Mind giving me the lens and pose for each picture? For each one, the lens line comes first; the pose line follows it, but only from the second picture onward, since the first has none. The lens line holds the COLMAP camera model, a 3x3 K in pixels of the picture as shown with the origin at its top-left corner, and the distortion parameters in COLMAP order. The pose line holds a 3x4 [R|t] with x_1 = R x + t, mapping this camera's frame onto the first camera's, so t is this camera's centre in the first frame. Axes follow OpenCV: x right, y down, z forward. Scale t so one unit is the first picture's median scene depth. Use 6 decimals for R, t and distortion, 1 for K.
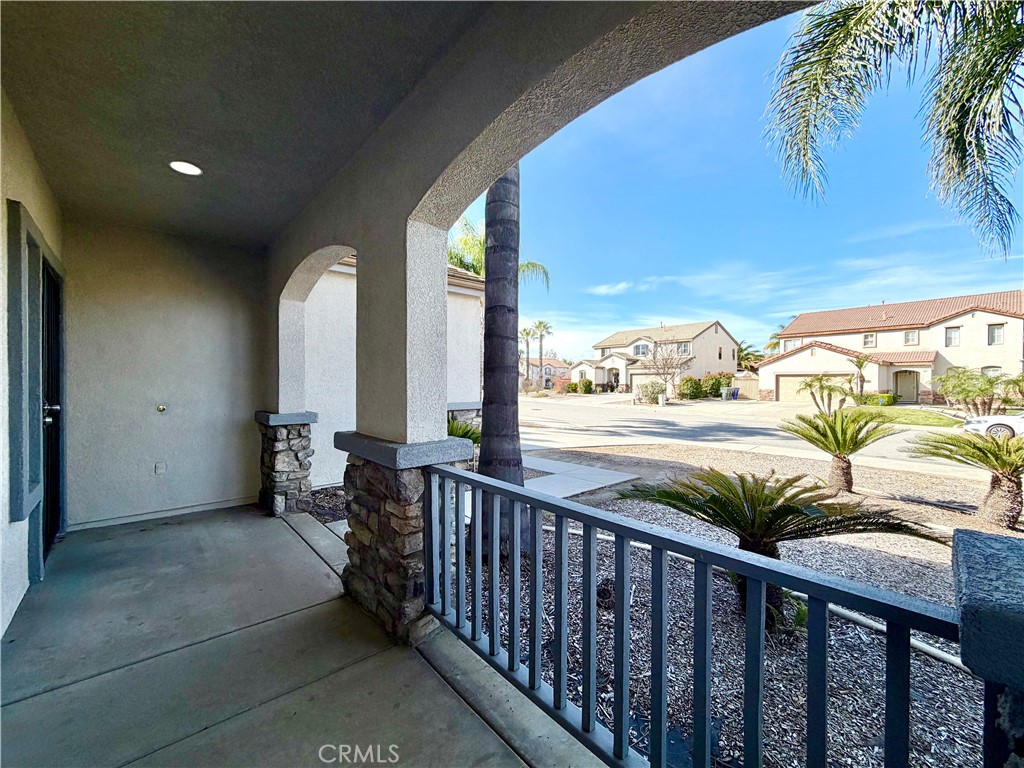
lens RADIAL K [[408.5, 0, 509.0], [0, 408.5, 385.2], [0, 0, 1]] dist [0.000335, 0.000473]
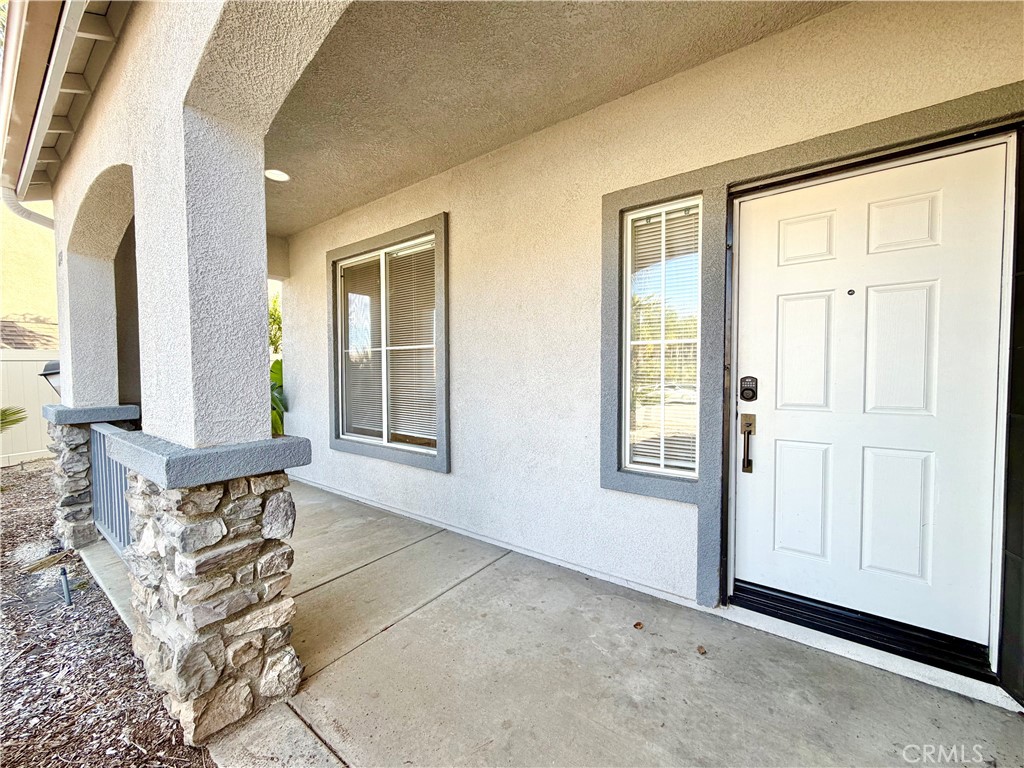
lens RADIAL K [[408.5, 0, 509.0], [0, 408.5, 385.2], [0, 0, 1]] dist [0.000335, 0.000473]
pose [[-0.980095, 0.006030, -0.198439, -0.565235], [-0.002667, 0.999049, 0.043529, 0.002631], [0.198512, 0.043192, -0.979146, 1.578983]]
